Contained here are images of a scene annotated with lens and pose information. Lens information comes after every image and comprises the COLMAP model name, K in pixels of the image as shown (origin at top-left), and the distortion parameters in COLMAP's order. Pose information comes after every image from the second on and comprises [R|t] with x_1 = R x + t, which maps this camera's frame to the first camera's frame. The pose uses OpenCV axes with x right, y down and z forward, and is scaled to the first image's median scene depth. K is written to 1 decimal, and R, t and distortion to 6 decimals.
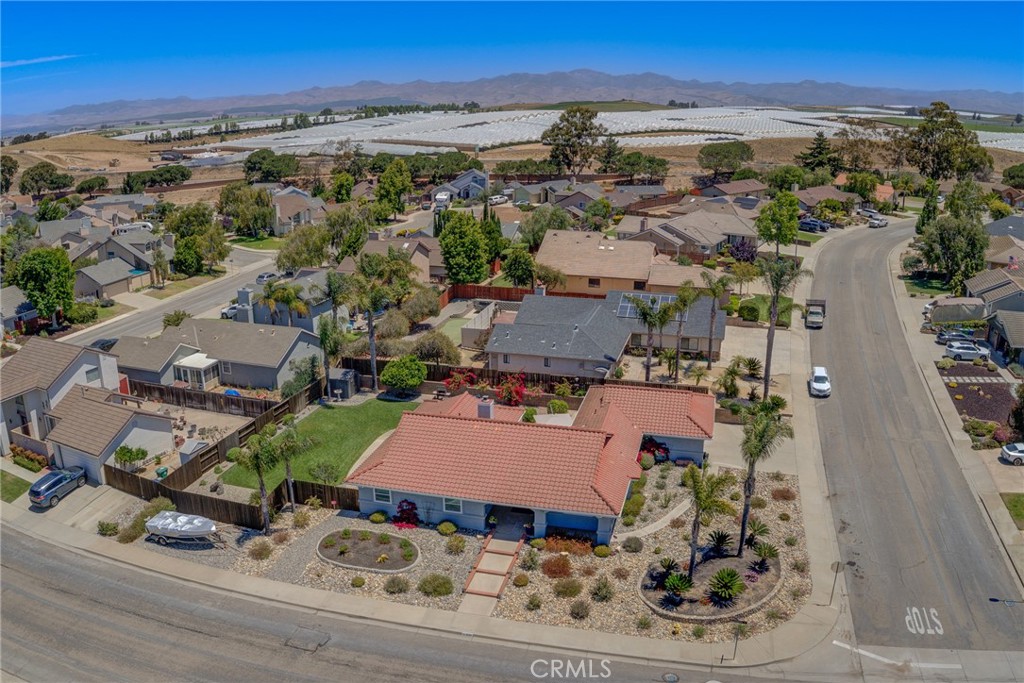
lens RADIAL K [[819.5, 0, 512.0], [0, 819.5, 341.5], [0, 0, 1]] dist [-0.261151, 0.082925]
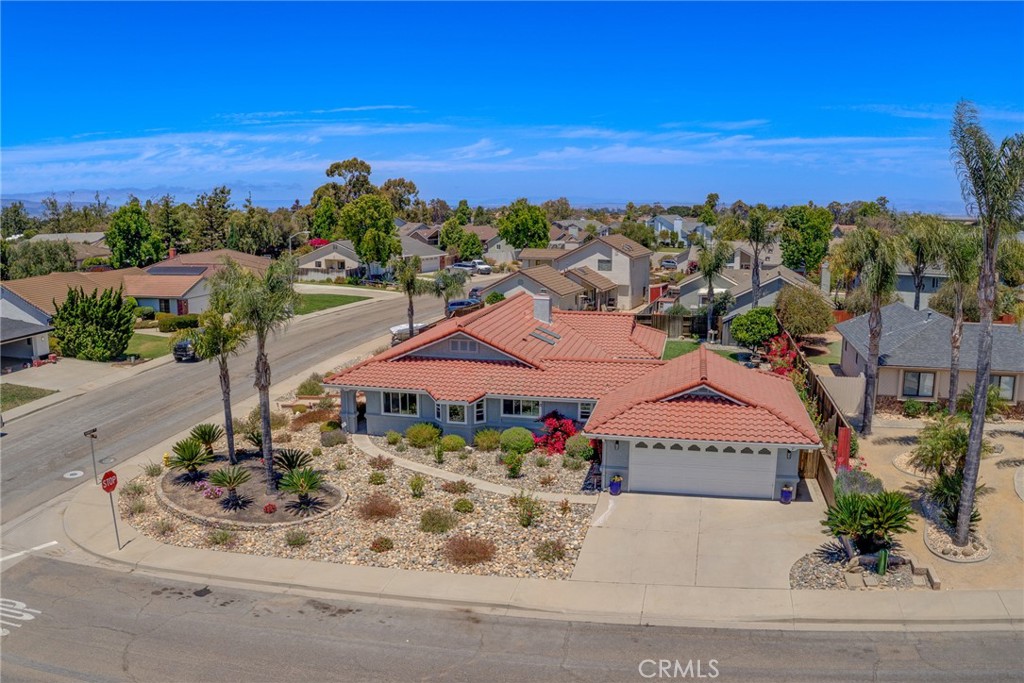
lens RADIAL K [[819.5, 0, 512.0], [0, 819.5, 341.5], [0, 0, 1]] dist [-0.261151, 0.082925]
pose [[0.029088, 0.176225, -0.983920, 0.585364], [-0.287611, 0.944185, 0.160606, -0.002471], [0.957305, 0.278315, 0.078149, 0.708863]]
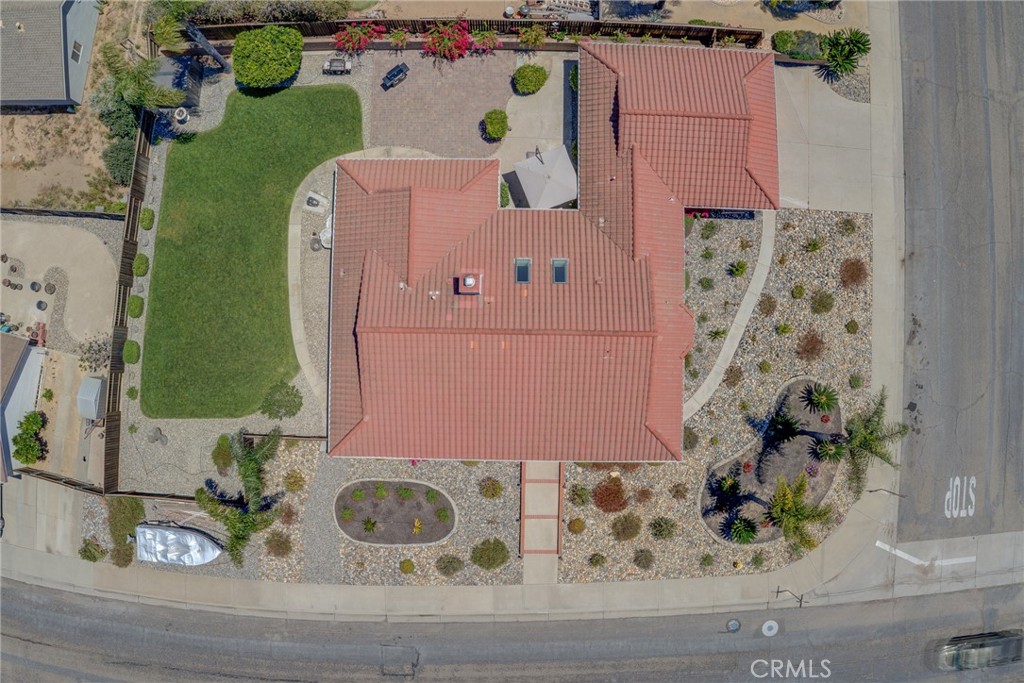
lens RADIAL K [[819.5, 0, 512.0], [0, 819.5, 341.5], [0, 0, 1]] dist [-0.261151, 0.082925]
pose [[0.971050, -0.238399, 0.015097, -0.015337], [0.061473, 0.310465, 0.948595, -0.414043], [-0.230832, -0.920205, 0.316132, 0.569613]]
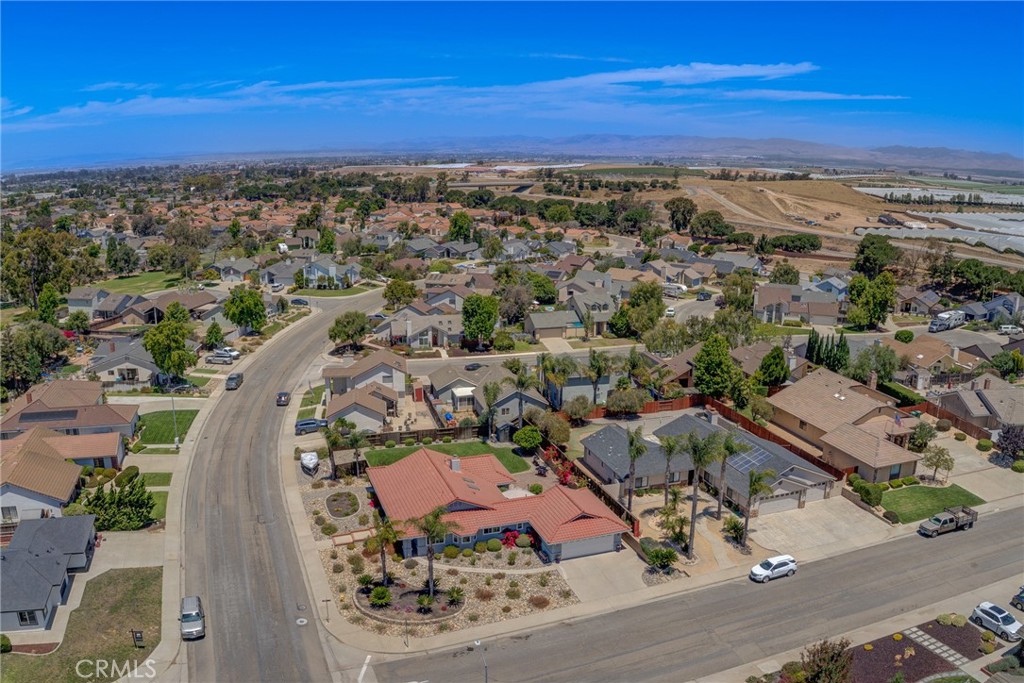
lens RADIAL K [[819.5, 0, 512.0], [0, 819.5, 341.5], [0, 0, 1]] dist [-0.261151, 0.082925]
pose [[0.560602, 0.204231, -0.802505, 0.928844], [-0.249233, 0.965787, 0.071680, -0.210417], [0.789689, 0.159827, 0.592324, 0.113623]]
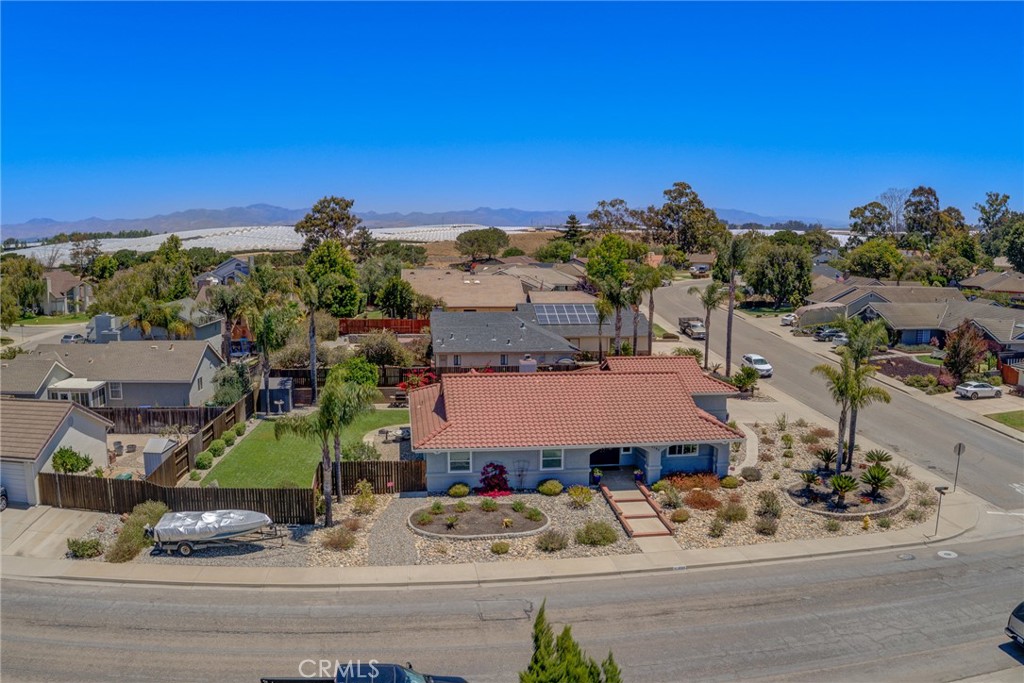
lens RADIAL K [[819.5, 0, 512.0], [0, 819.5, 341.5], [0, 0, 1]] dist [-0.261151, 0.082925]
pose [[0.925160, -0.038727, 0.377596, -0.290540], [0.099492, 0.984743, -0.142771, 0.135809], [-0.366306, 0.169653, 0.914898, 0.158055]]
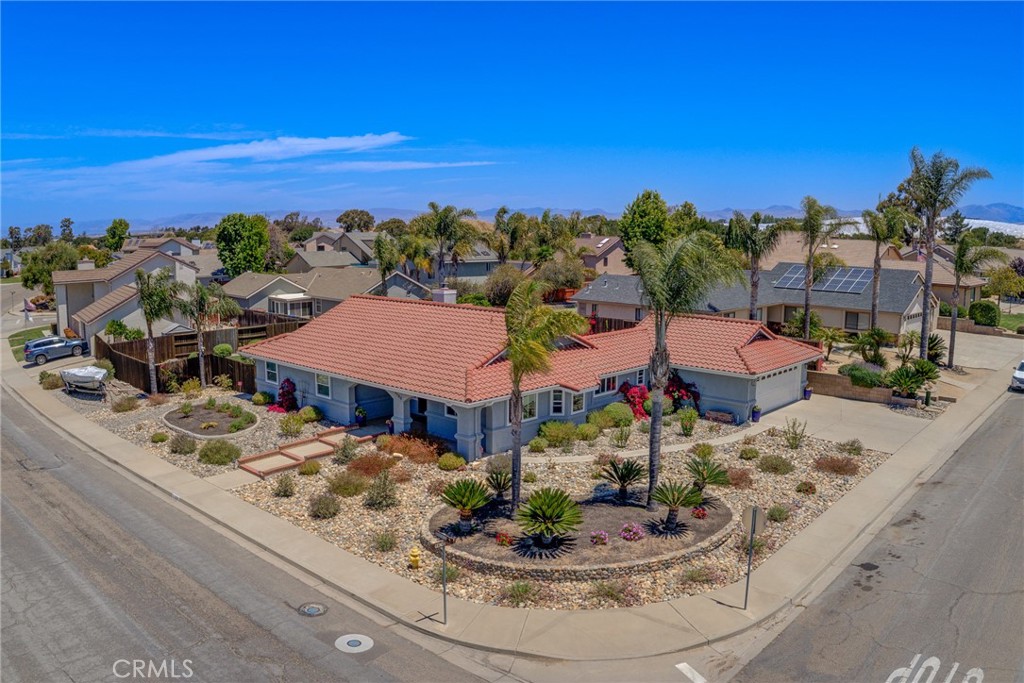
lens RADIAL K [[819.5, 0, 512.0], [0, 819.5, 341.5], [0, 0, 1]] dist [-0.261151, 0.082925]
pose [[0.879868, 0.075599, -0.469167, 0.294540], [-0.144579, 0.983050, -0.112738, 0.151471], [0.452692, 0.167026, 0.875884, 0.286985]]
